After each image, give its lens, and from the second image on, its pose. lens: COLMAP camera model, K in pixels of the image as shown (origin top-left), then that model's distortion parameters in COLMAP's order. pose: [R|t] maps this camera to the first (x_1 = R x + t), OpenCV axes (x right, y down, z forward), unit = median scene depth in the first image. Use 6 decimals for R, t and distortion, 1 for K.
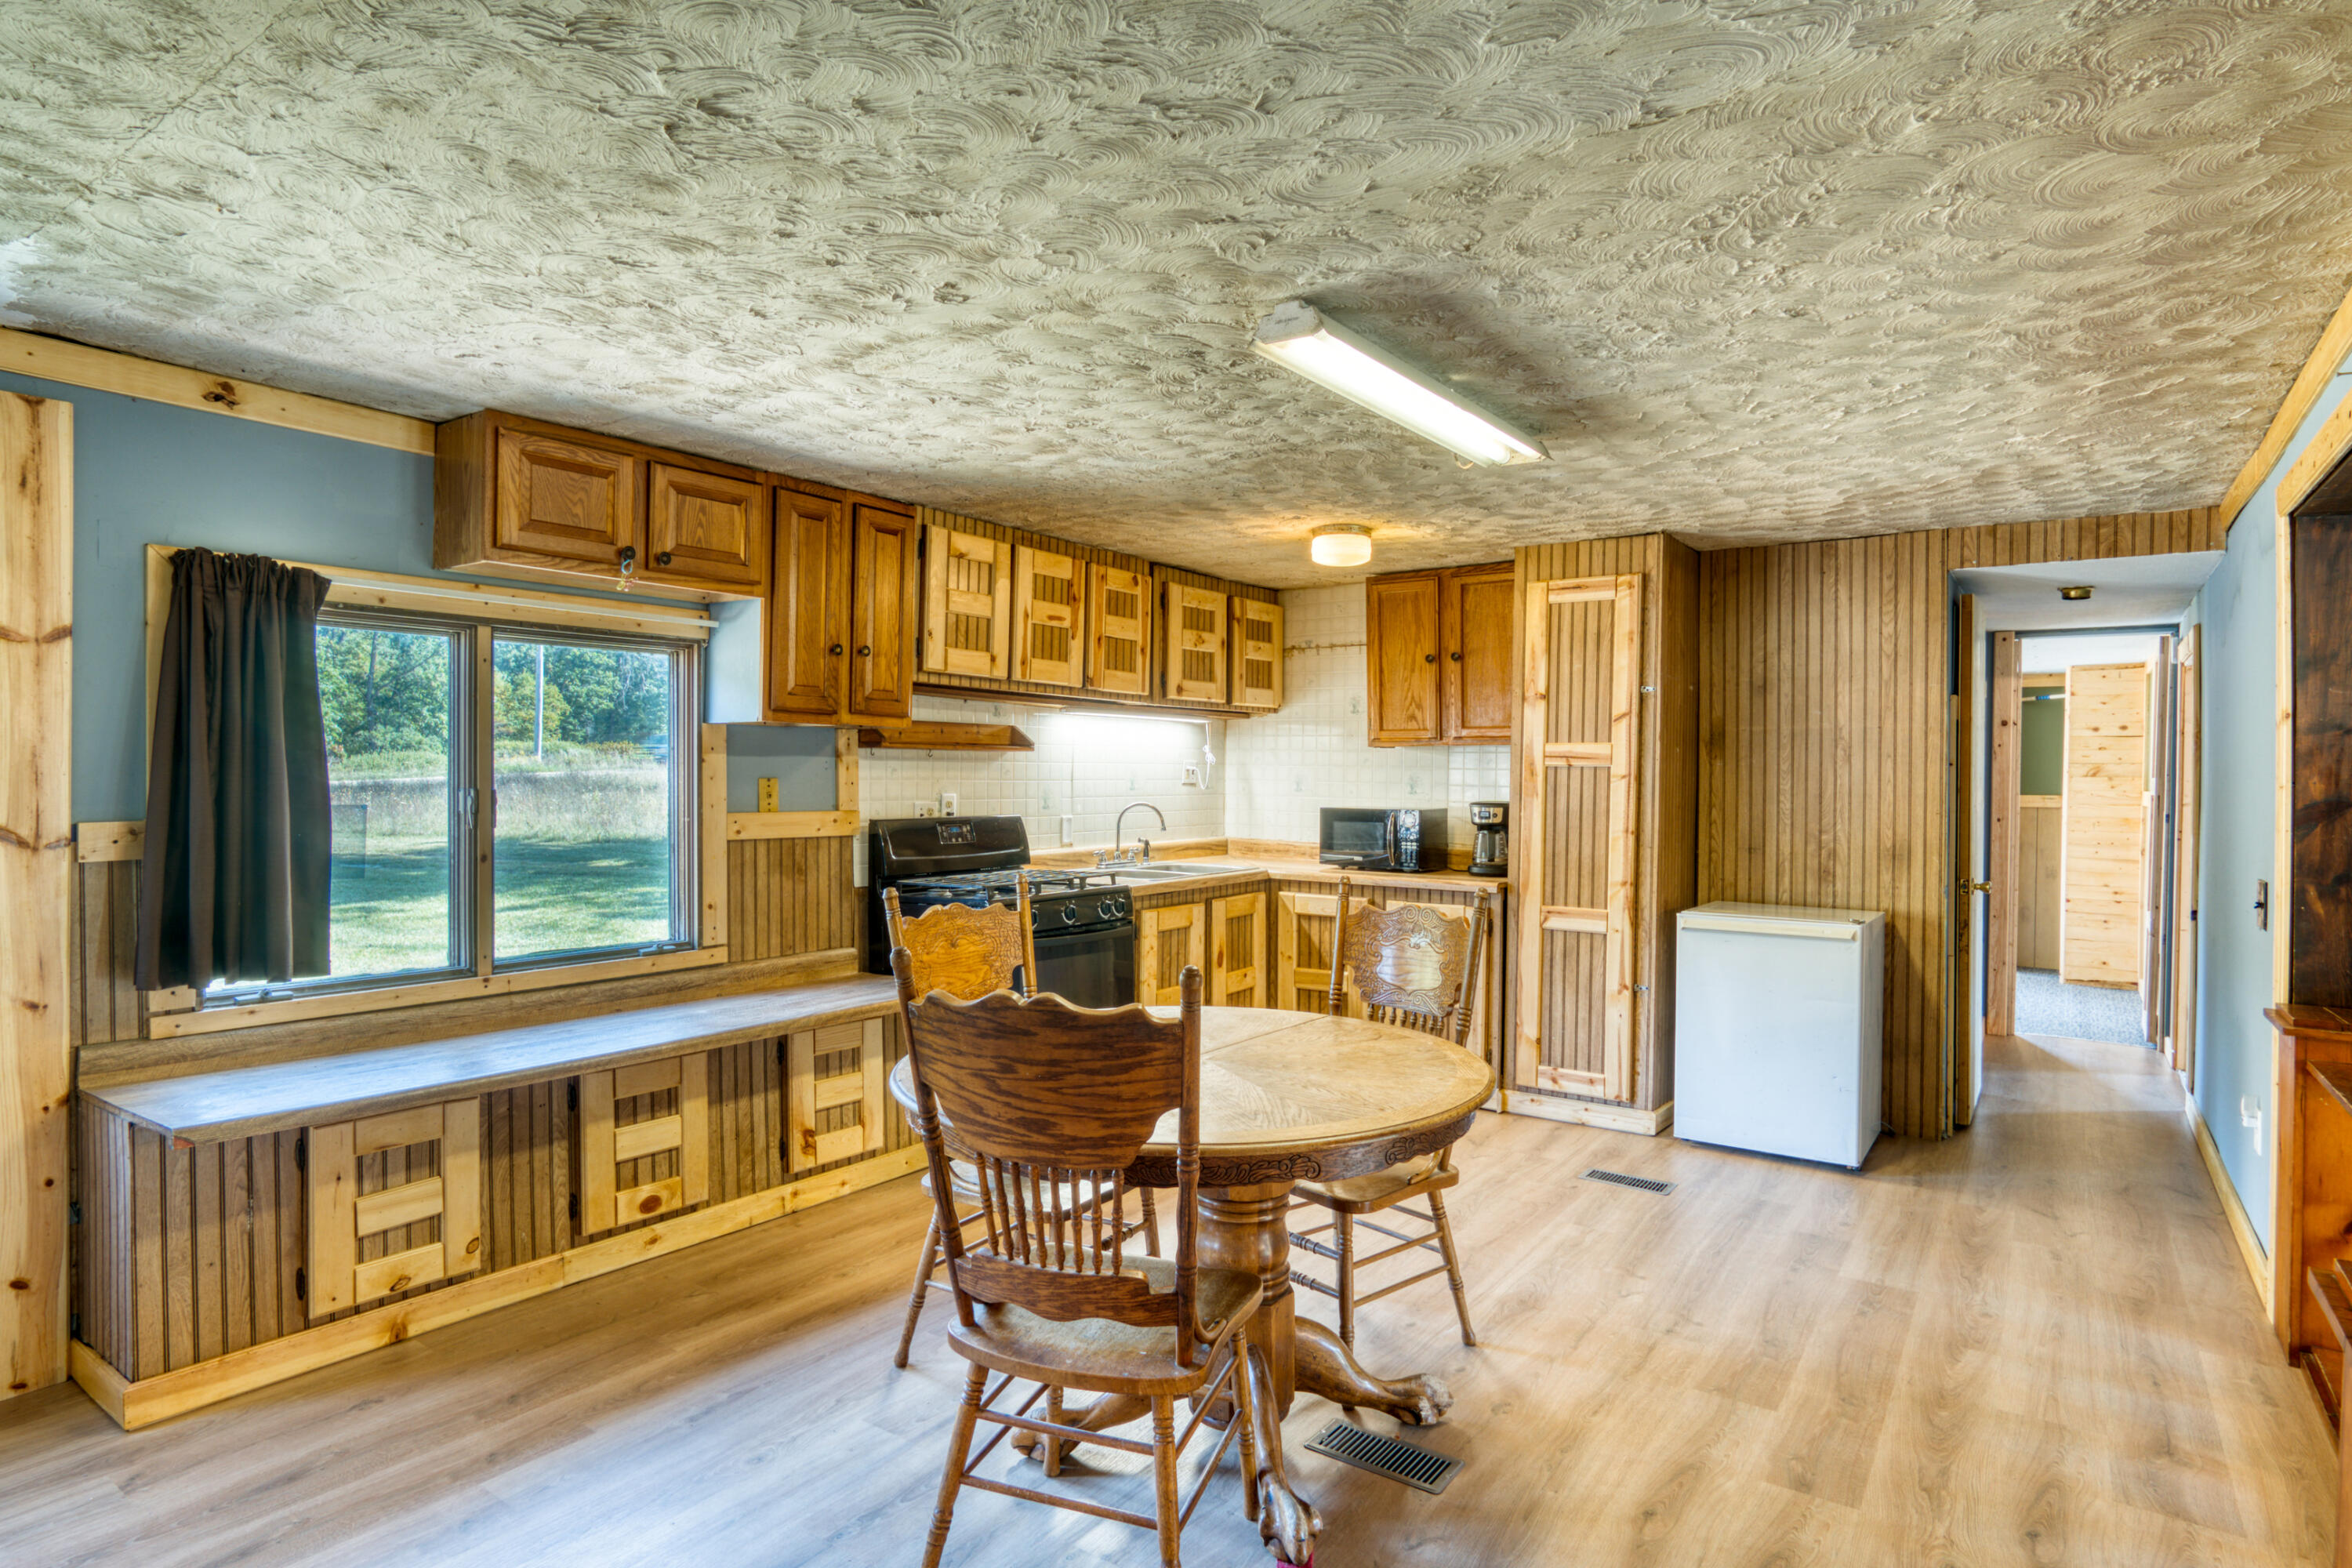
lens RADIAL K [[1253.9, 0, 1162.1], [0, 1253.9, 787.1], [0, 0, 1]] dist [-0.021103, 0.012767]
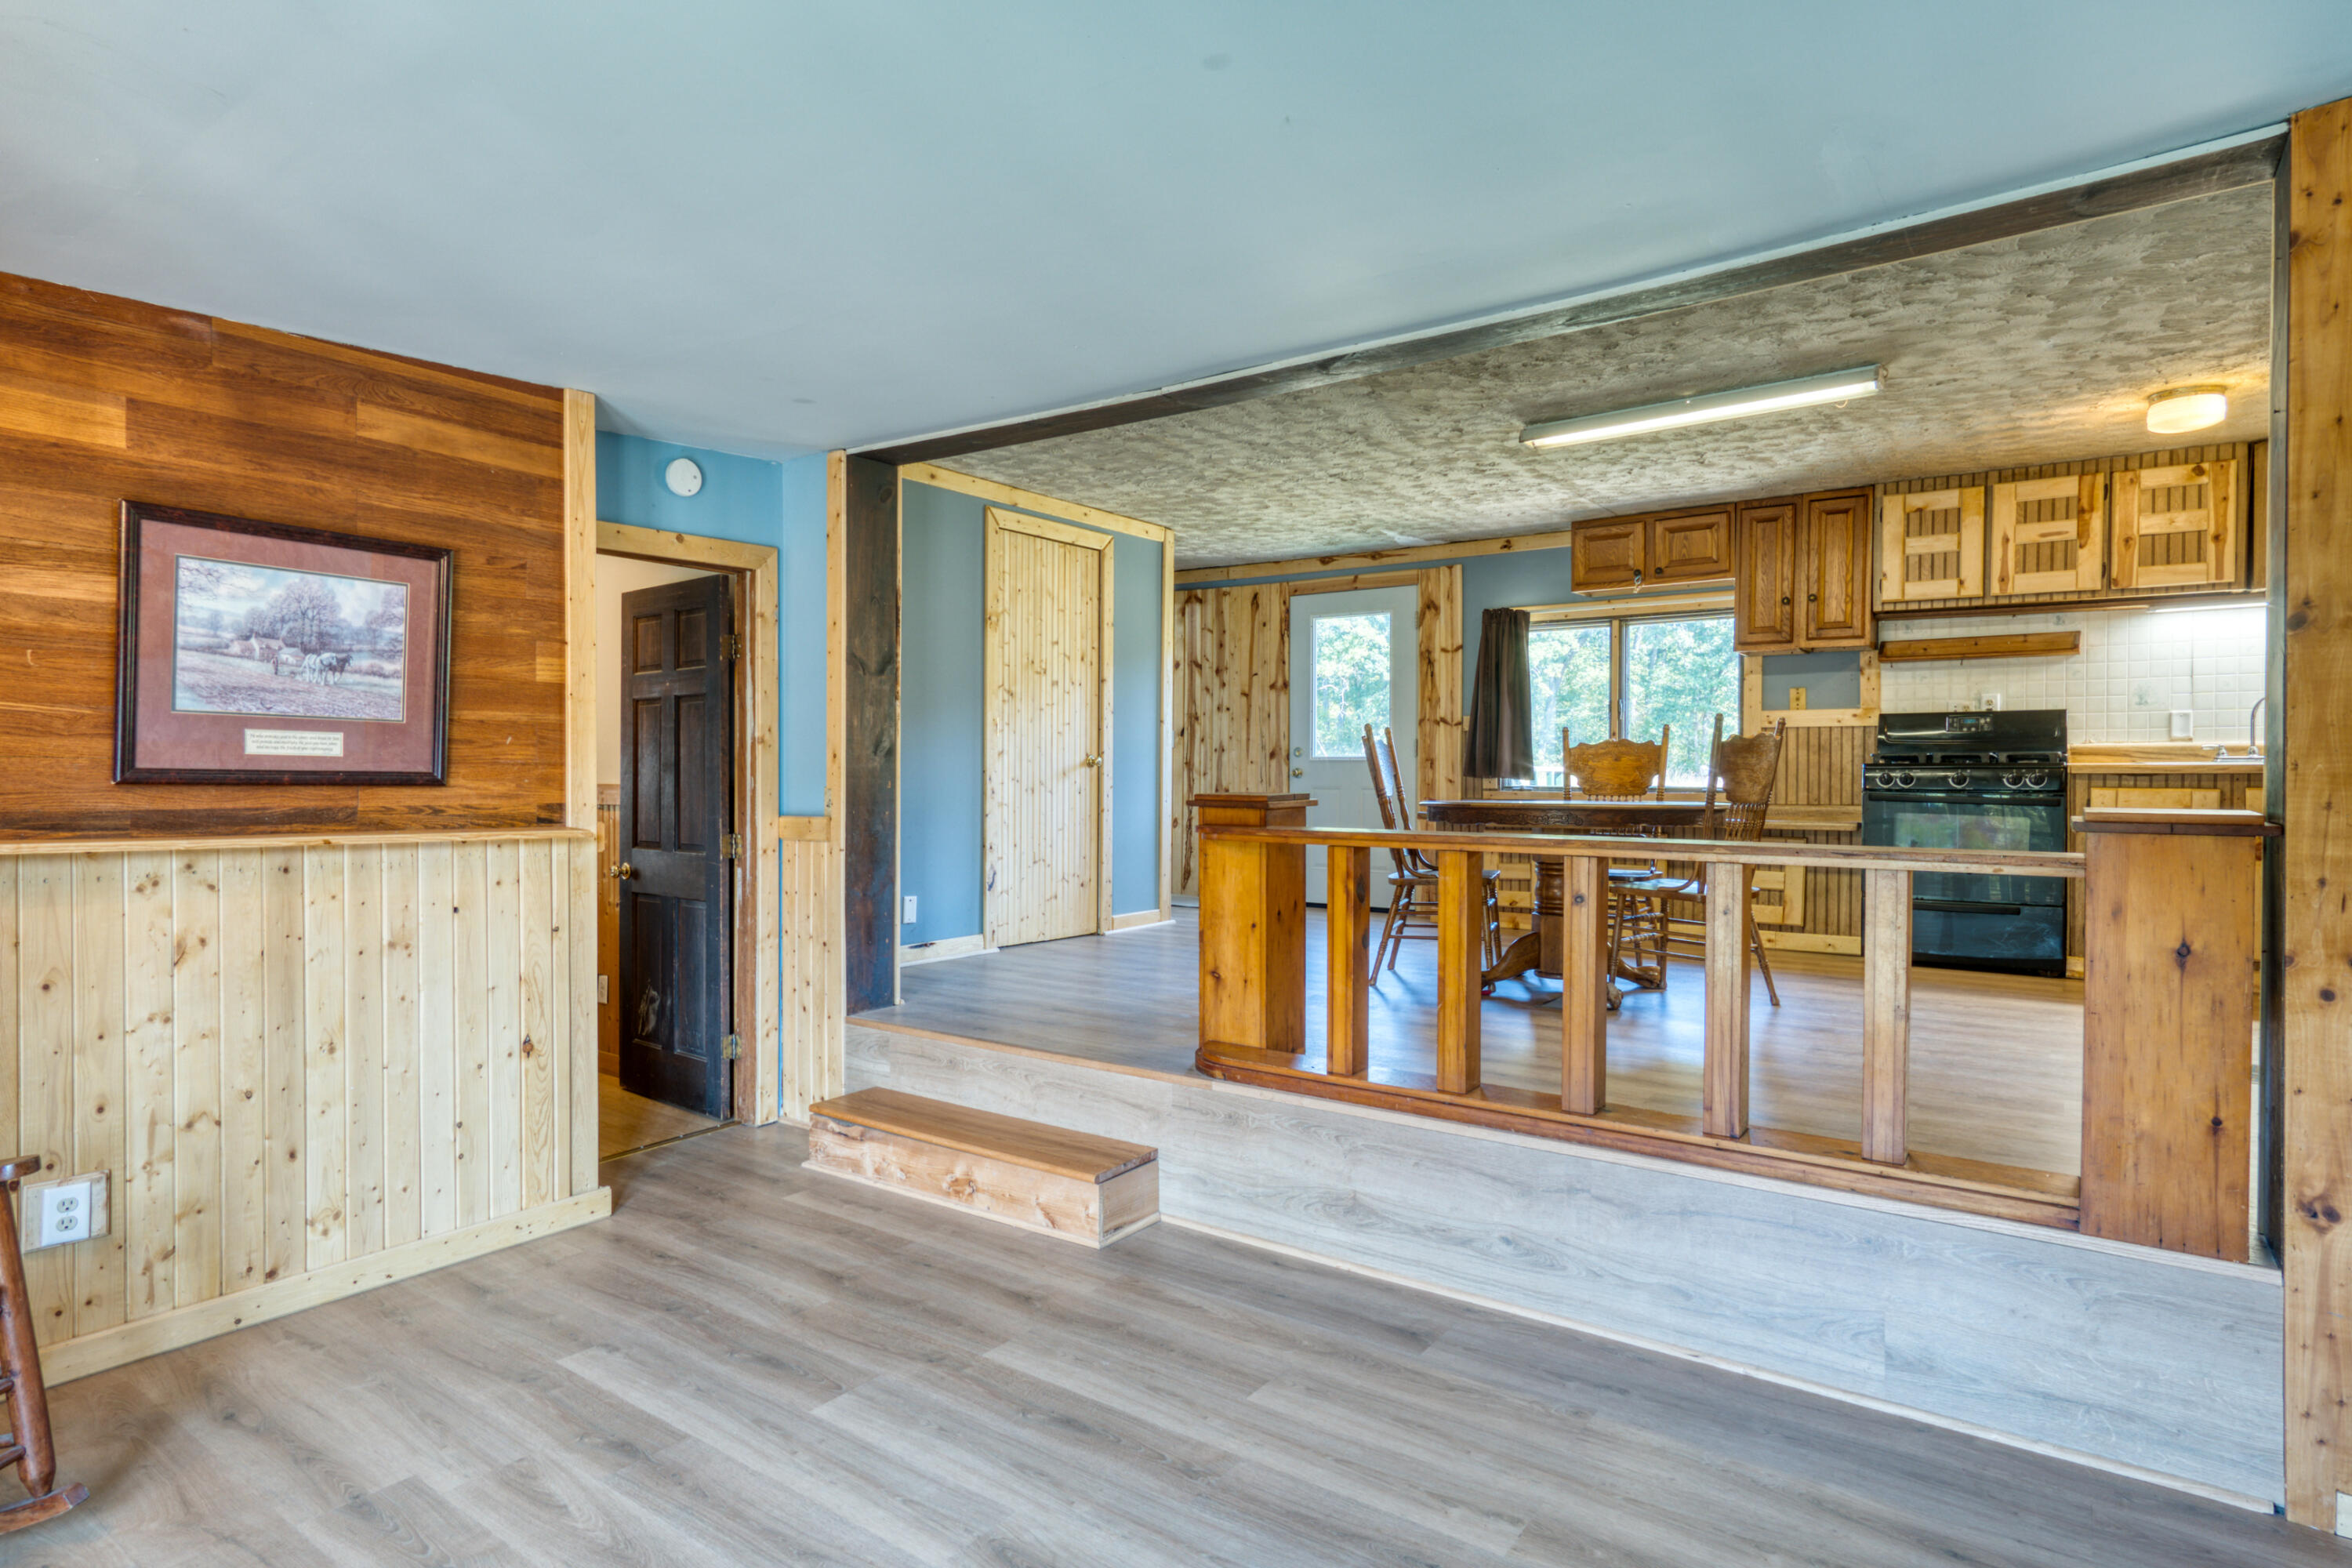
lens RADIAL K [[1253.9, 0, 1162.1], [0, 1253.9, 787.1], [0, 0, 1]] dist [-0.021103, 0.012767]
pose [[-0.007197, 0.002691, -0.999970, 1.060497], [-0.013654, 0.999903, 0.002789, 0.104769], [0.999881, 0.013674, -0.007160, 0.195761]]
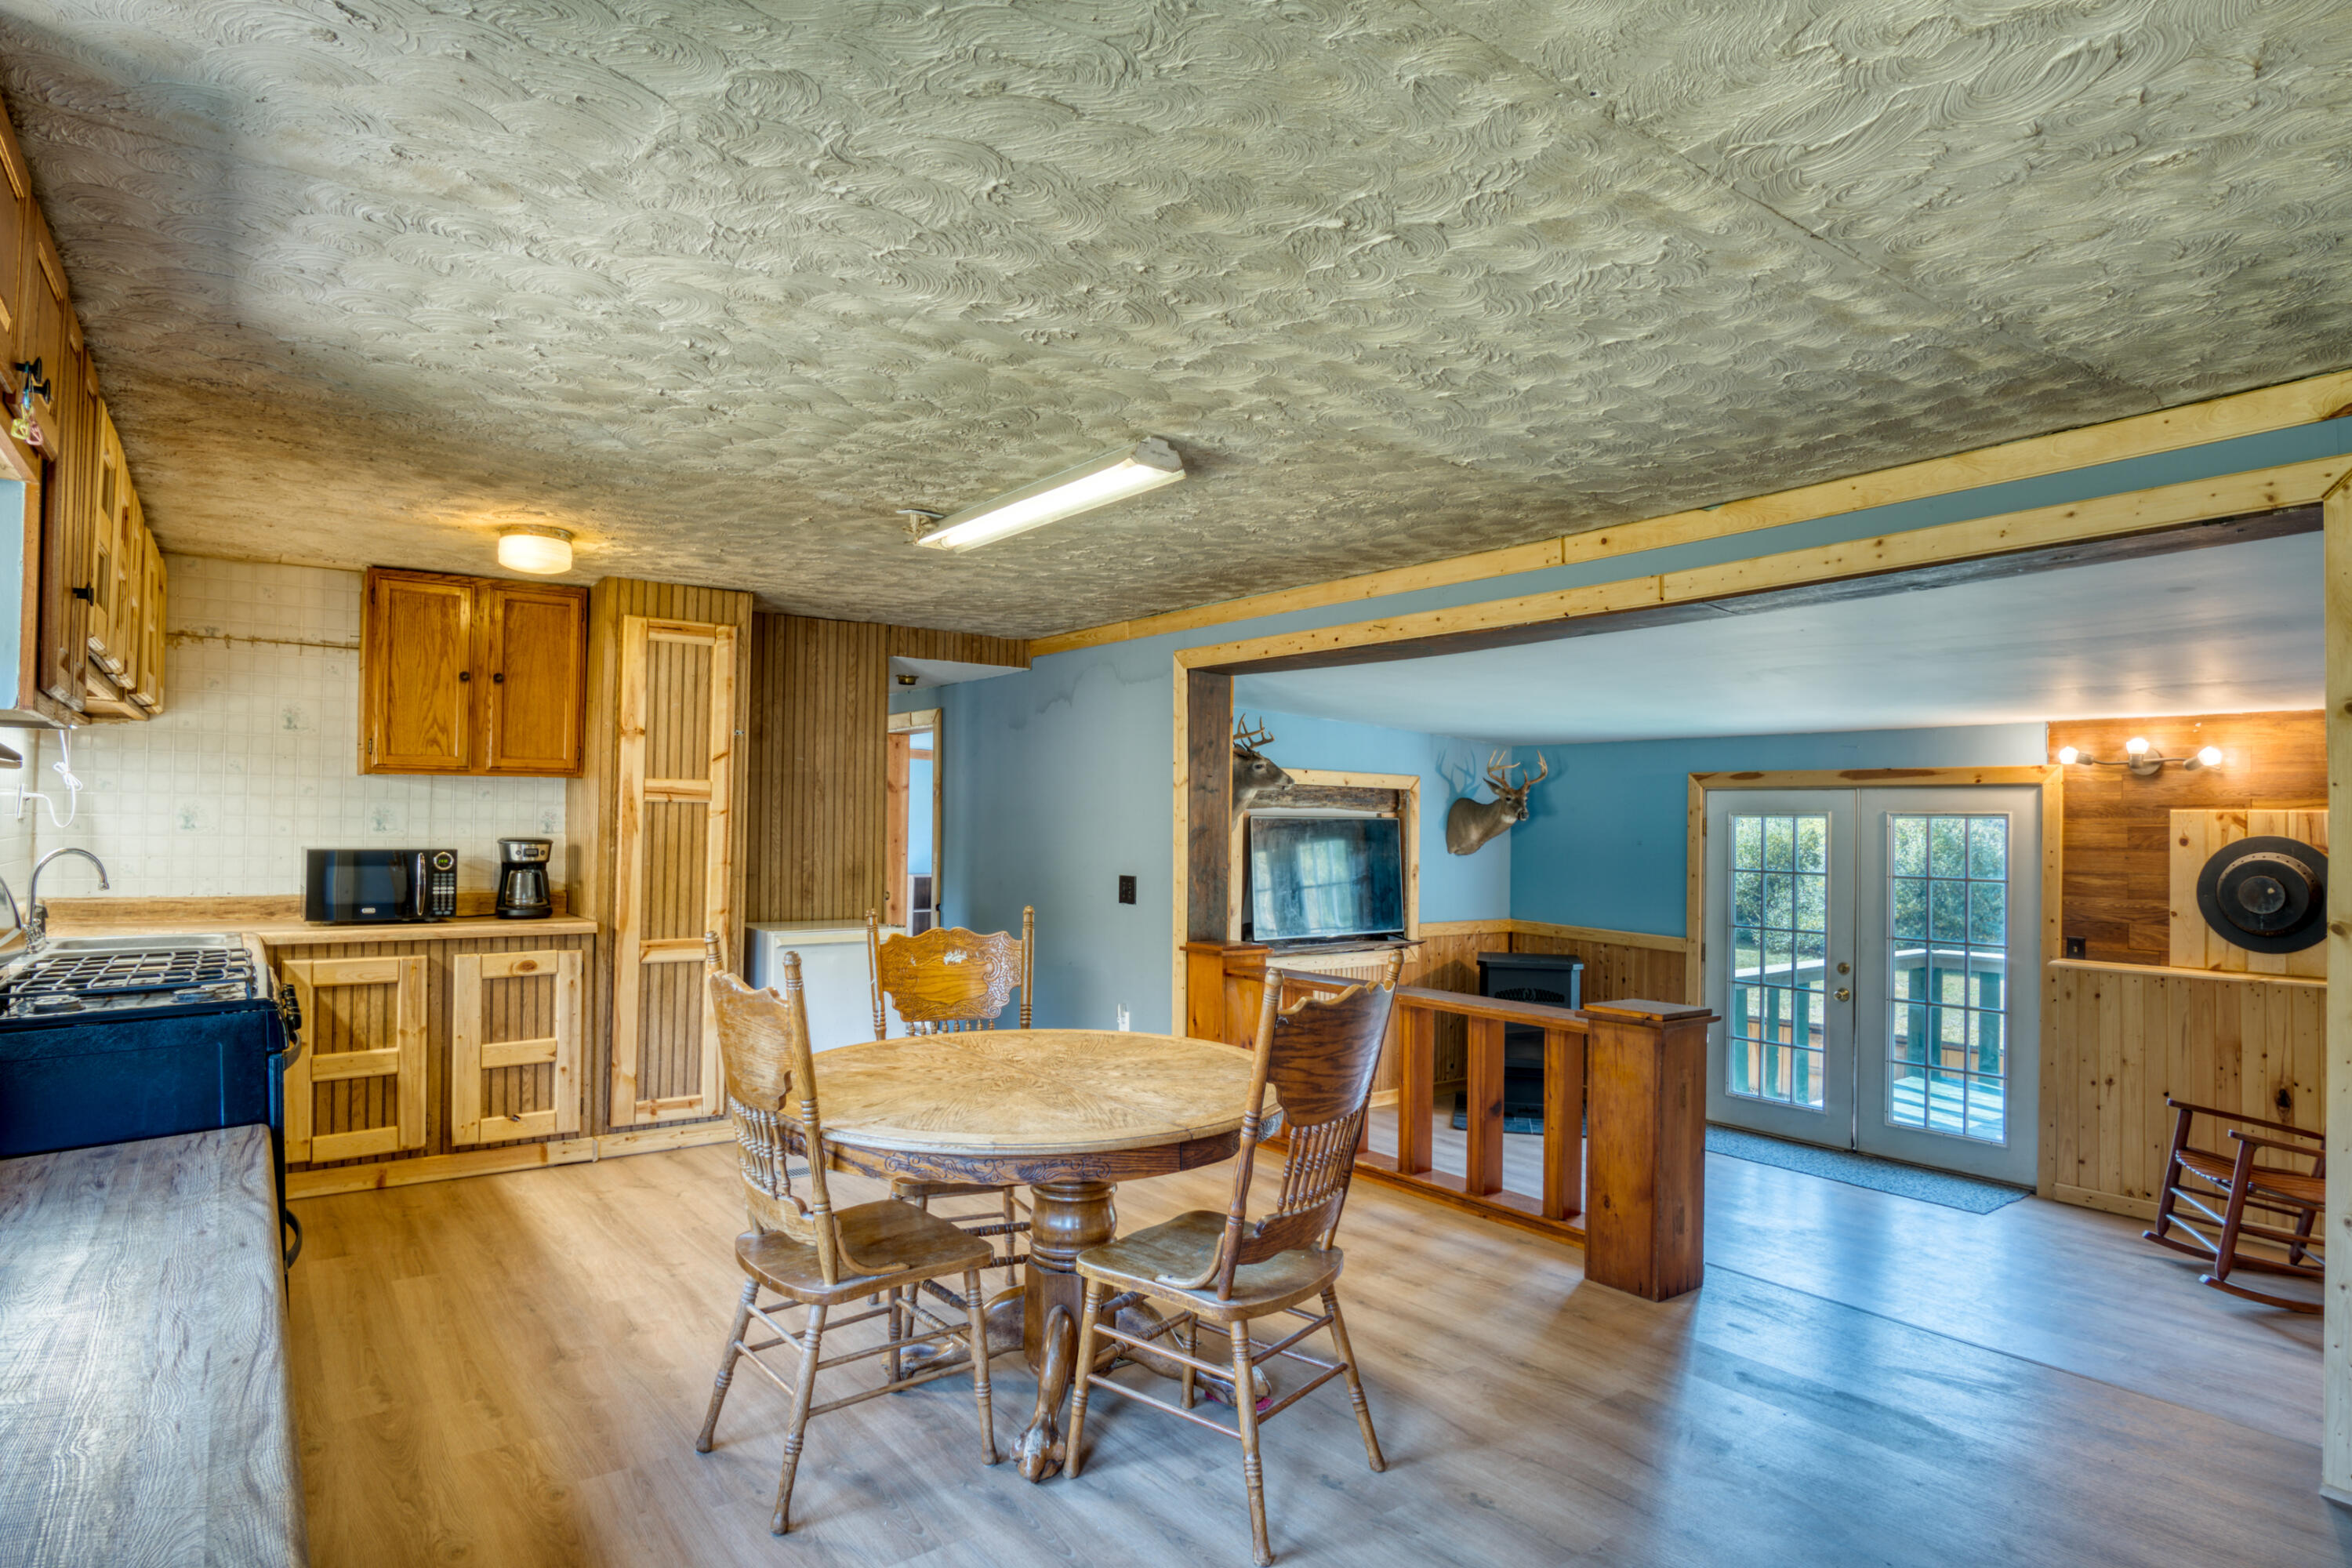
lens RADIAL K [[1275.0, 0, 1167.7], [0, 1275.0, 806.8], [0, 0, 1]] dist [-0.026333, -0.000021]
pose [[0.303737, 0.005218, 0.952742, -0.534676], [0.001809, 0.999980, -0.006054, -0.005517], [-0.952754, 0.003563, 0.303721, 0.290444]]
